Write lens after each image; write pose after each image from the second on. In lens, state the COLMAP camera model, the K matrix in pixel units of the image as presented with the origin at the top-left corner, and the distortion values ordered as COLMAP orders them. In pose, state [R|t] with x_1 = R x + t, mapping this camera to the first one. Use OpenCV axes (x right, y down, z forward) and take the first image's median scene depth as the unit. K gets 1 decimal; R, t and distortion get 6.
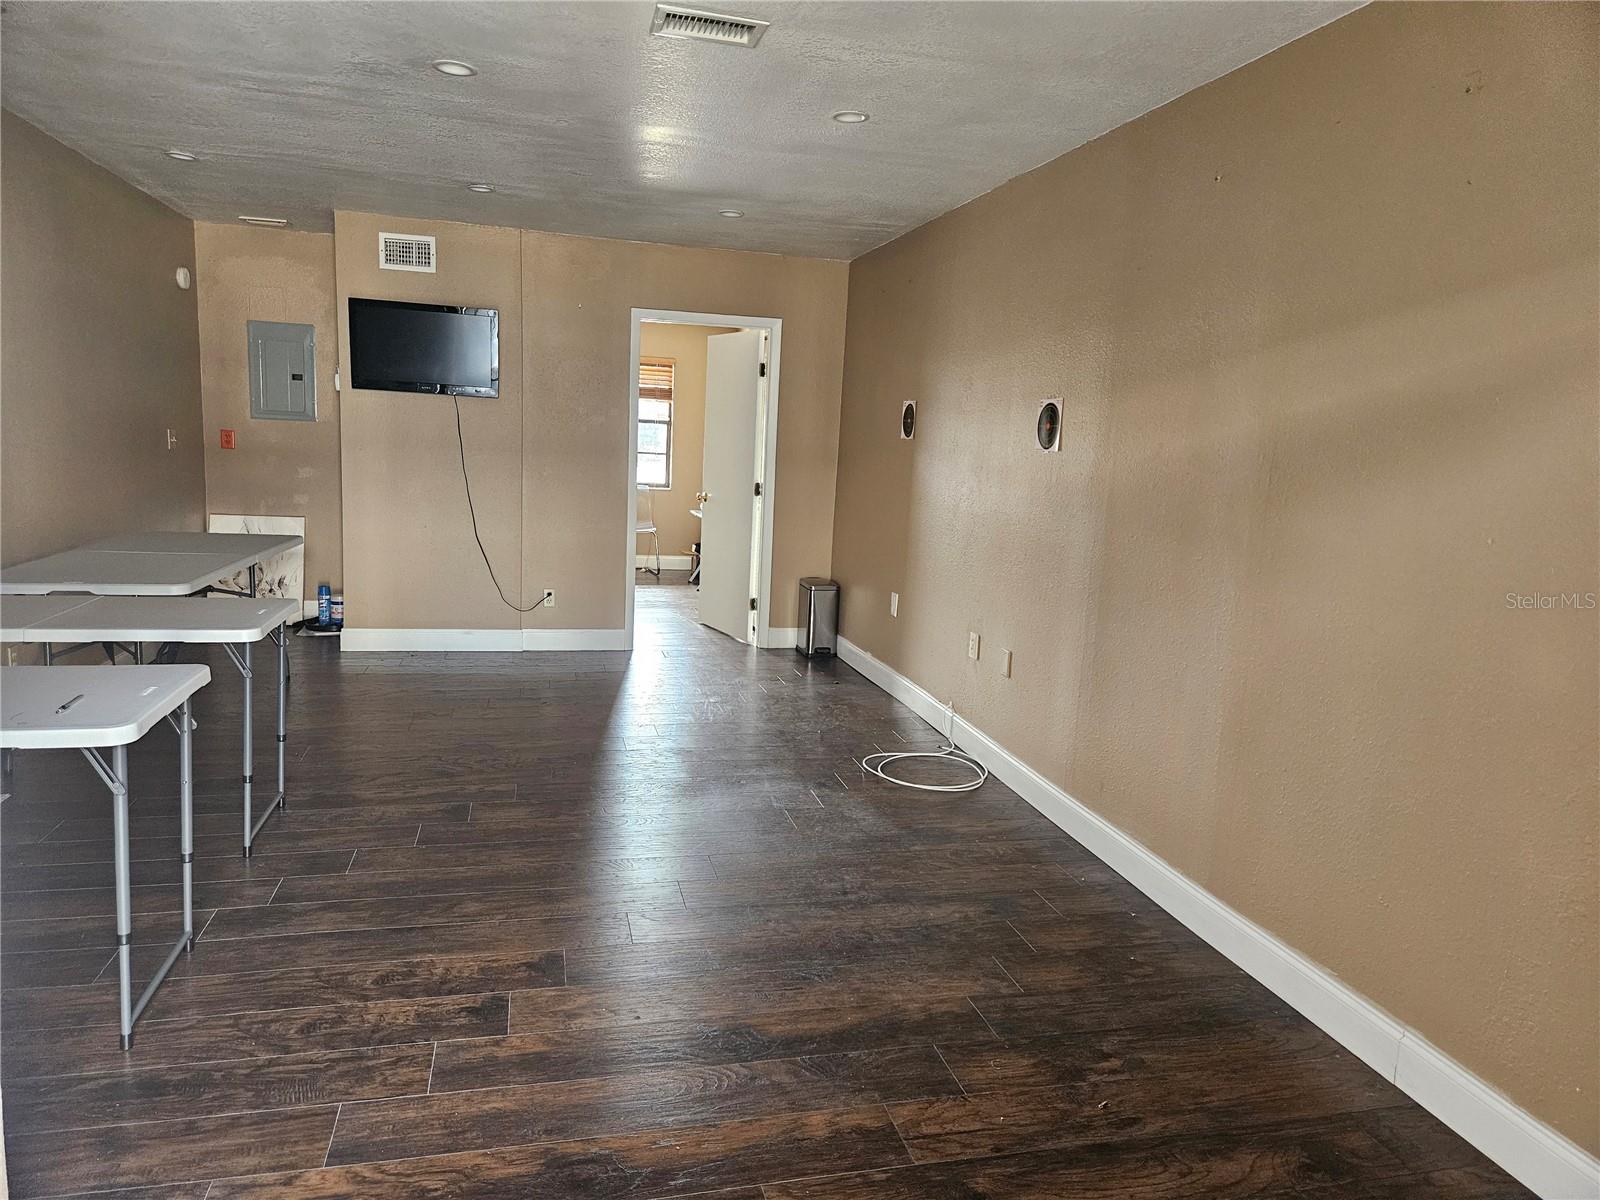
lens RADIAL K [[1075.8, 0, 800.0], [0, 1075.8, 600.0], [0, 0, 1]] dist [0.063931, -0.072006]
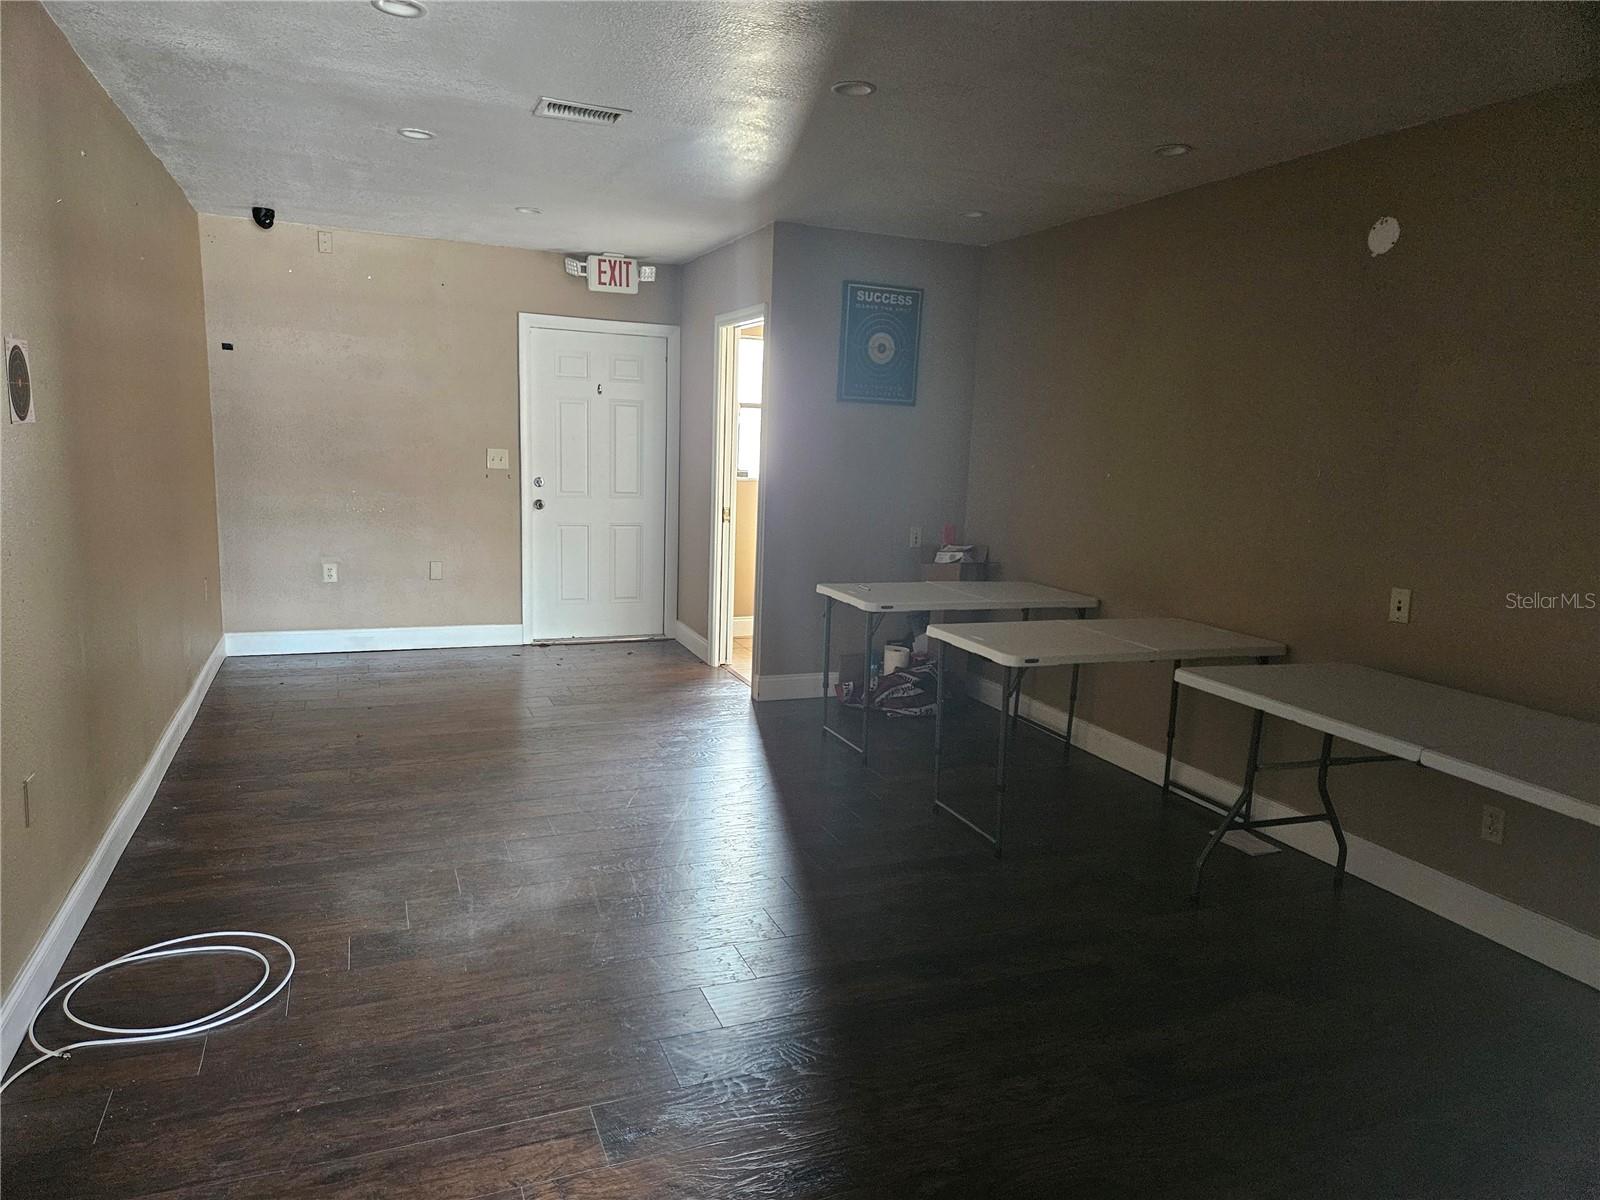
lens RADIAL K [[1075.8, 0, 800.0], [0, 1075.8, 600.0], [0, 0, 1]] dist [0.063931, -0.072006]
pose [[-0.986727, -0.057242, -0.151962, -0.129237], [-0.100062, 0.951365, 0.291361, -0.278174], [0.127893, 0.302700, -0.944466, 1.737126]]
